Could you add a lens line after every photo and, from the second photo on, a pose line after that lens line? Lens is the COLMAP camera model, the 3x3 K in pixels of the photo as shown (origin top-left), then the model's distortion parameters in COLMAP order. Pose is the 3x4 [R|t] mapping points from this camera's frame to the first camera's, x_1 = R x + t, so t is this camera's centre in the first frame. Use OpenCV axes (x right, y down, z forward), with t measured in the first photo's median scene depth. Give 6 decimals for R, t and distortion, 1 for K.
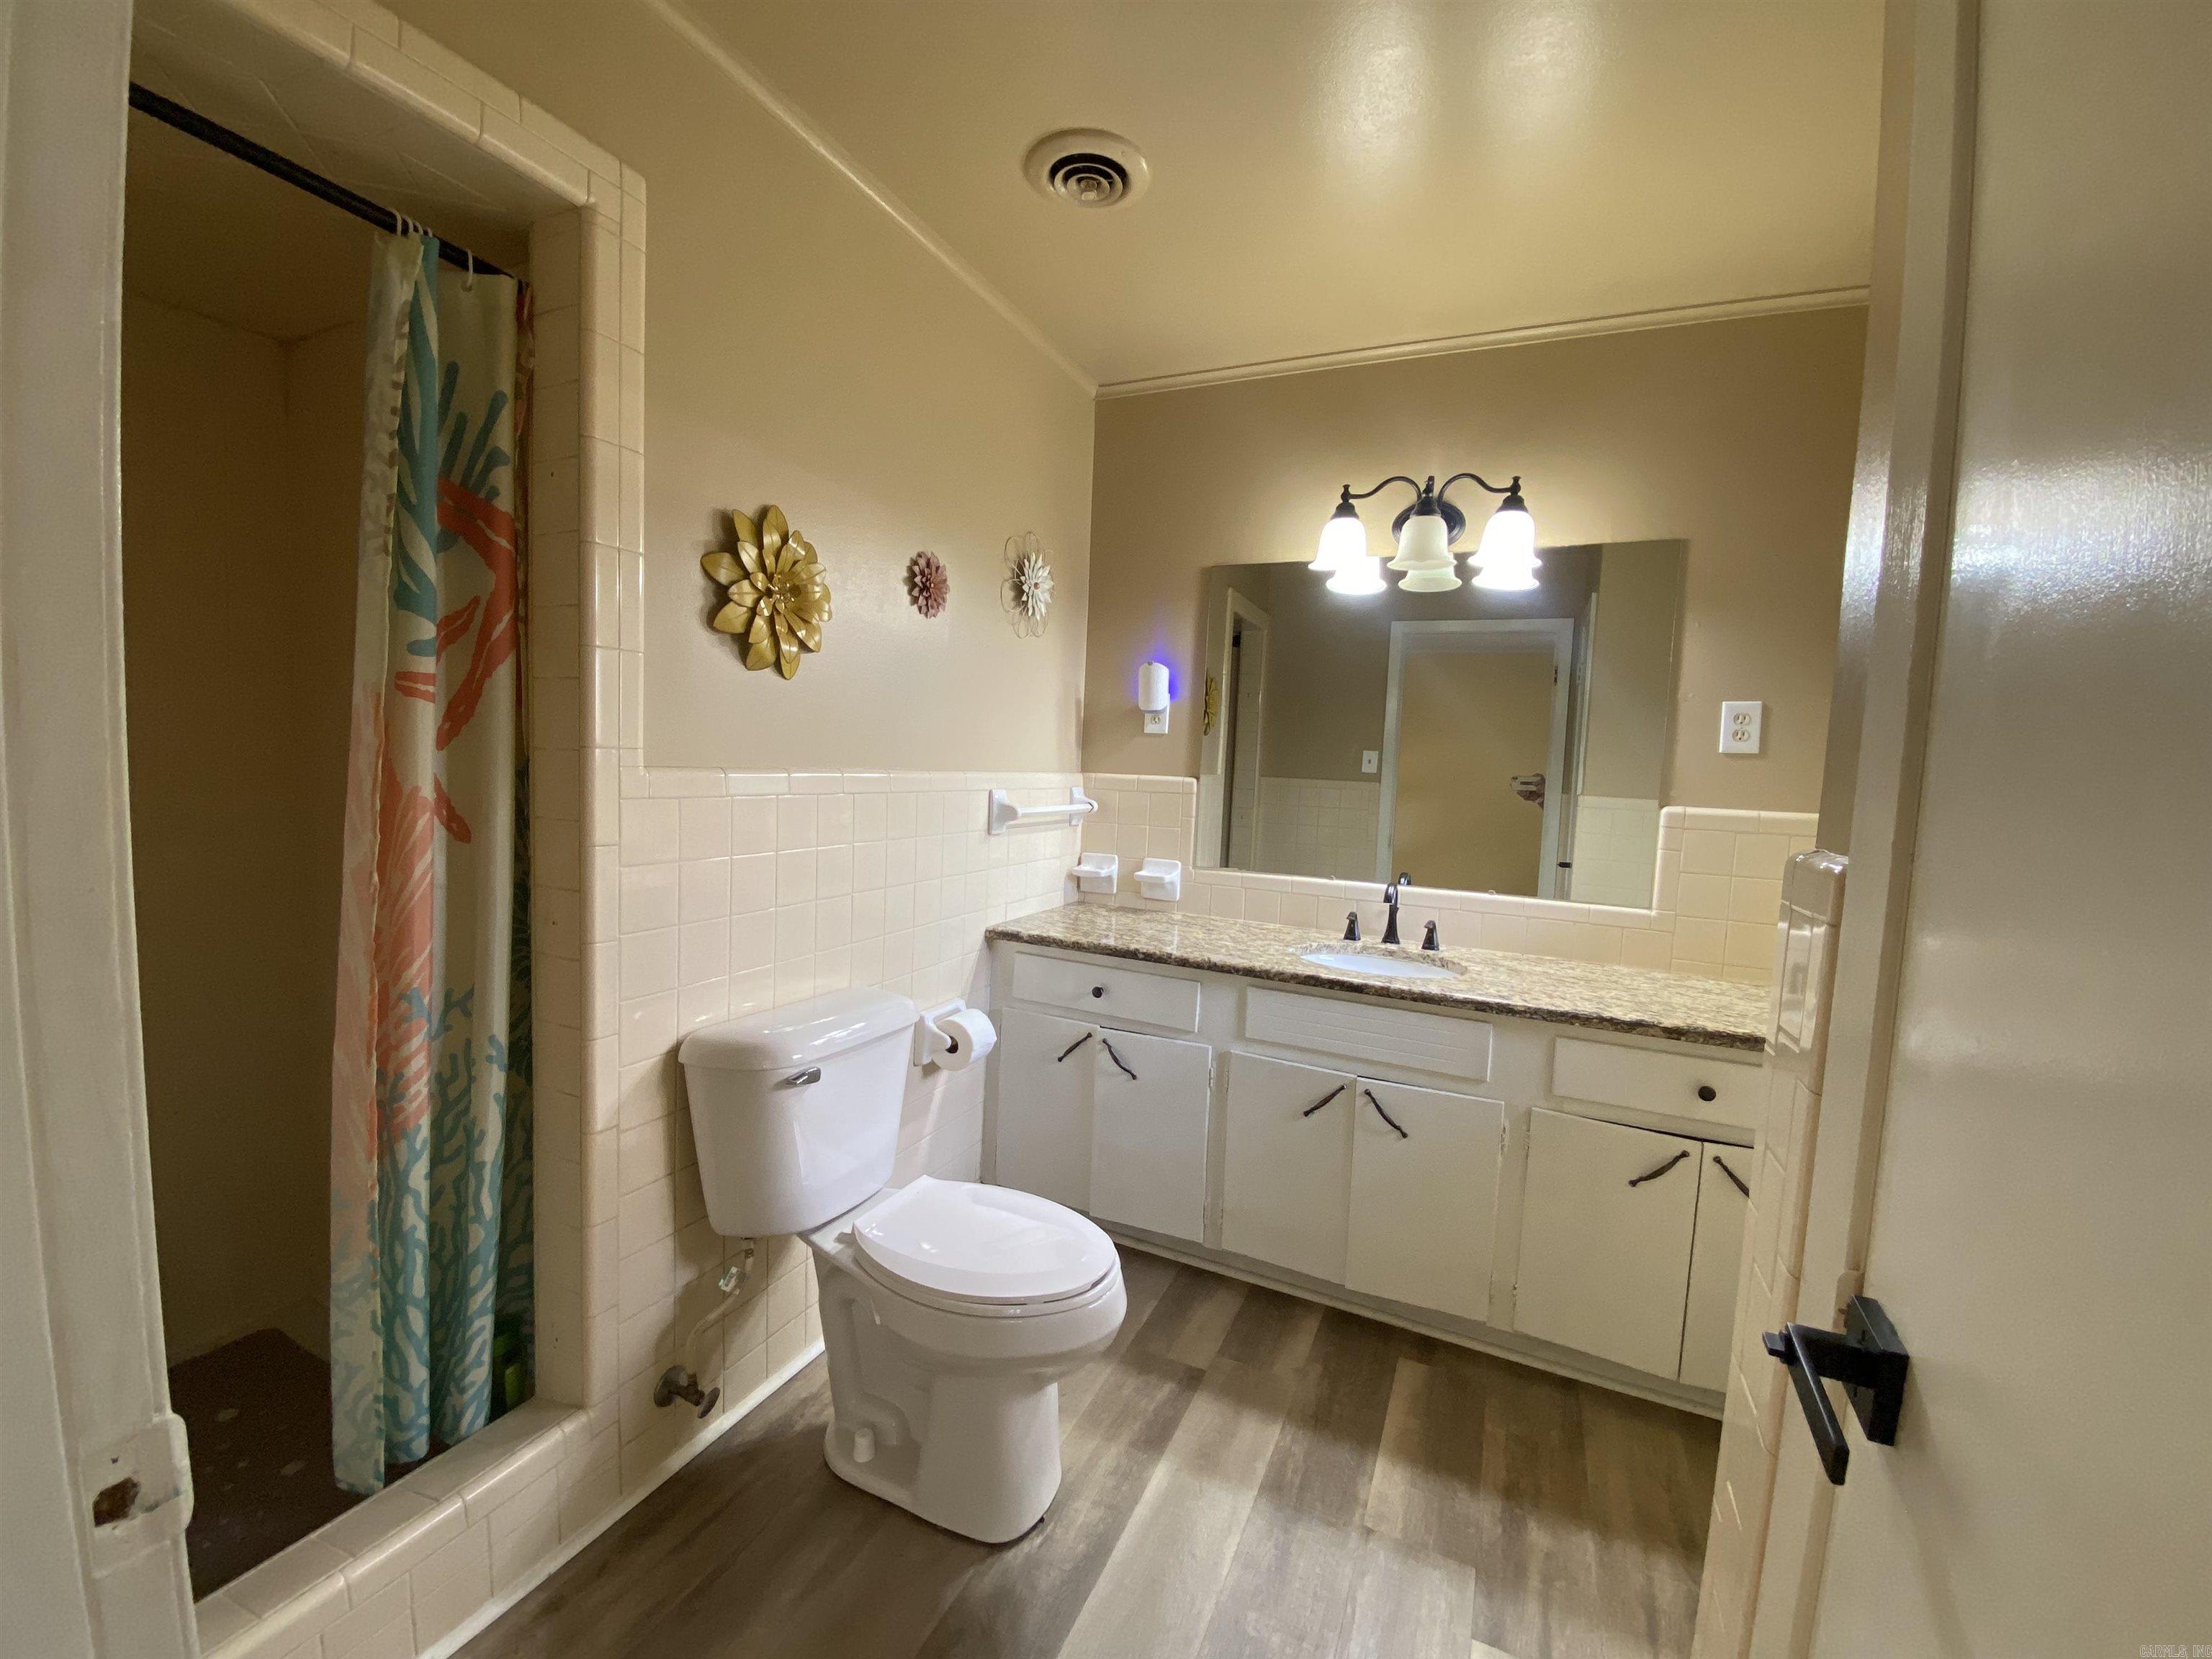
lens RADIAL K [[902.9, 0, 1103.1], [0, 902.9, 834.4], [0, 0, 1]] dist [0.026276, -0.023483]
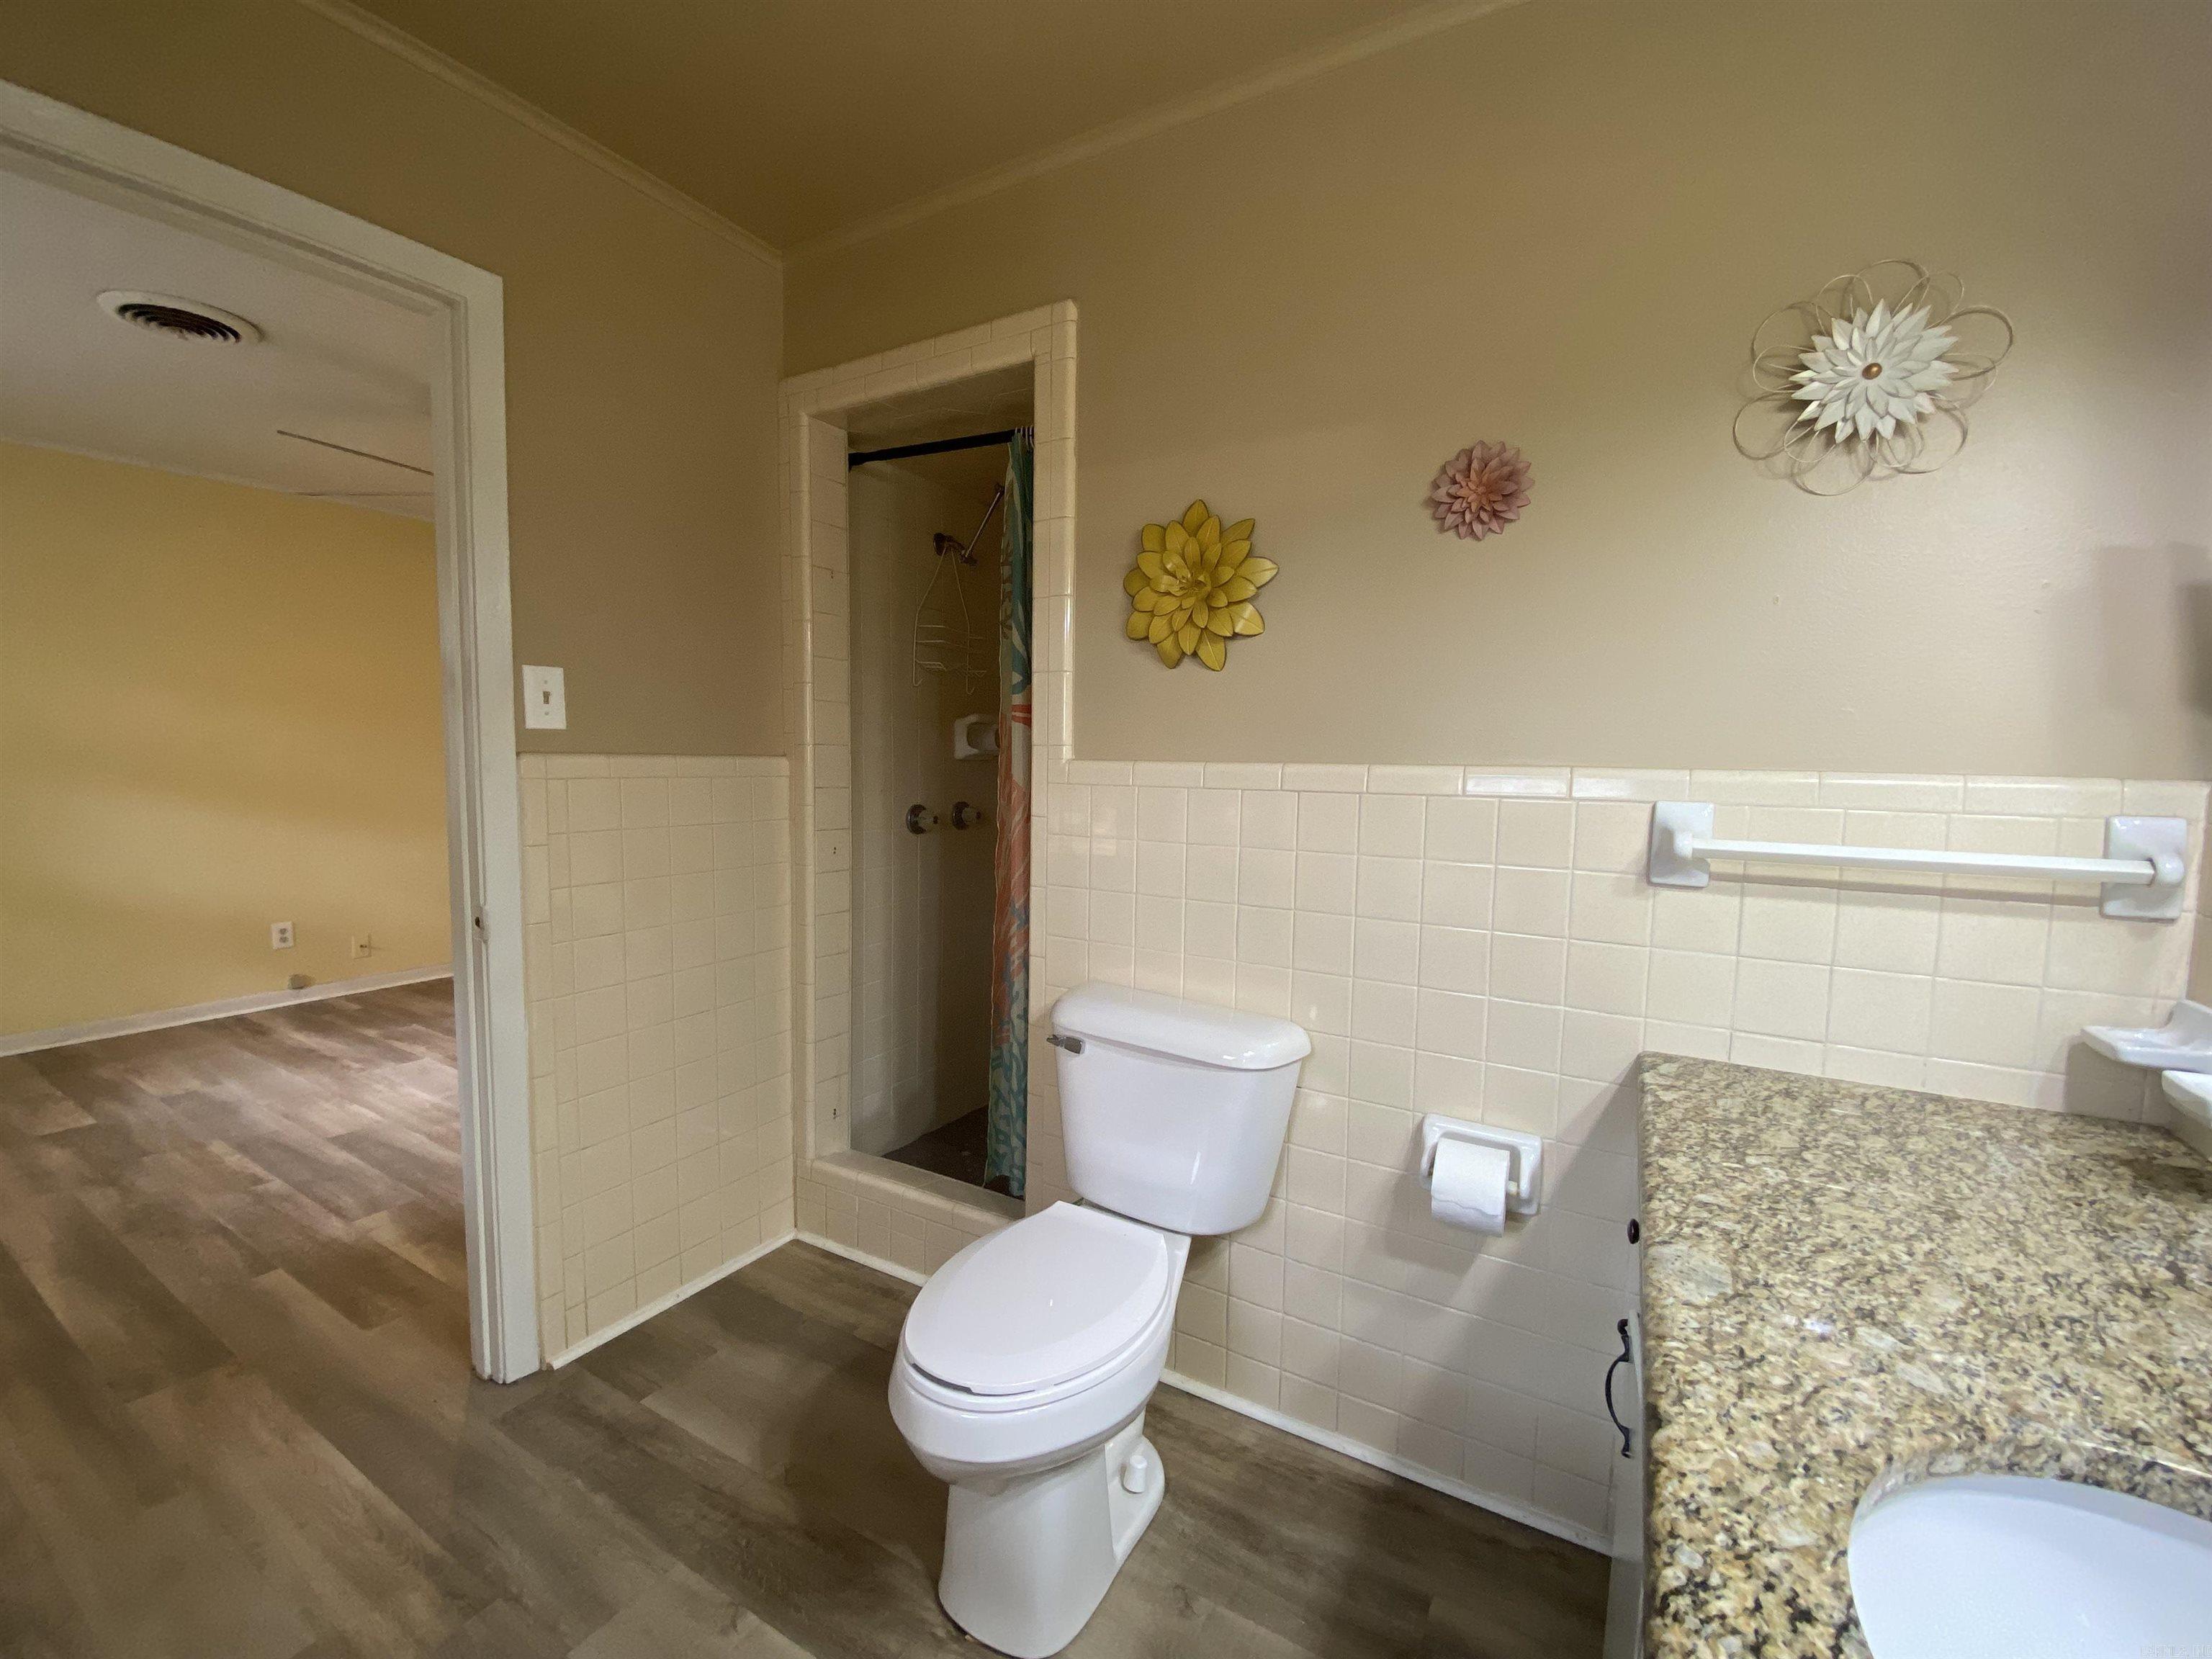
lens RADIAL K [[902.9, 0, 1103.1], [0, 902.9, 834.4], [0, 0, 1]] dist [0.026276, -0.023483]
pose [[-0.093989, 0.041381, -0.994713, 0.672239], [-0.100745, 0.993612, 0.050855, -0.034096], [0.990463, 0.104993, -0.089220, 1.041508]]
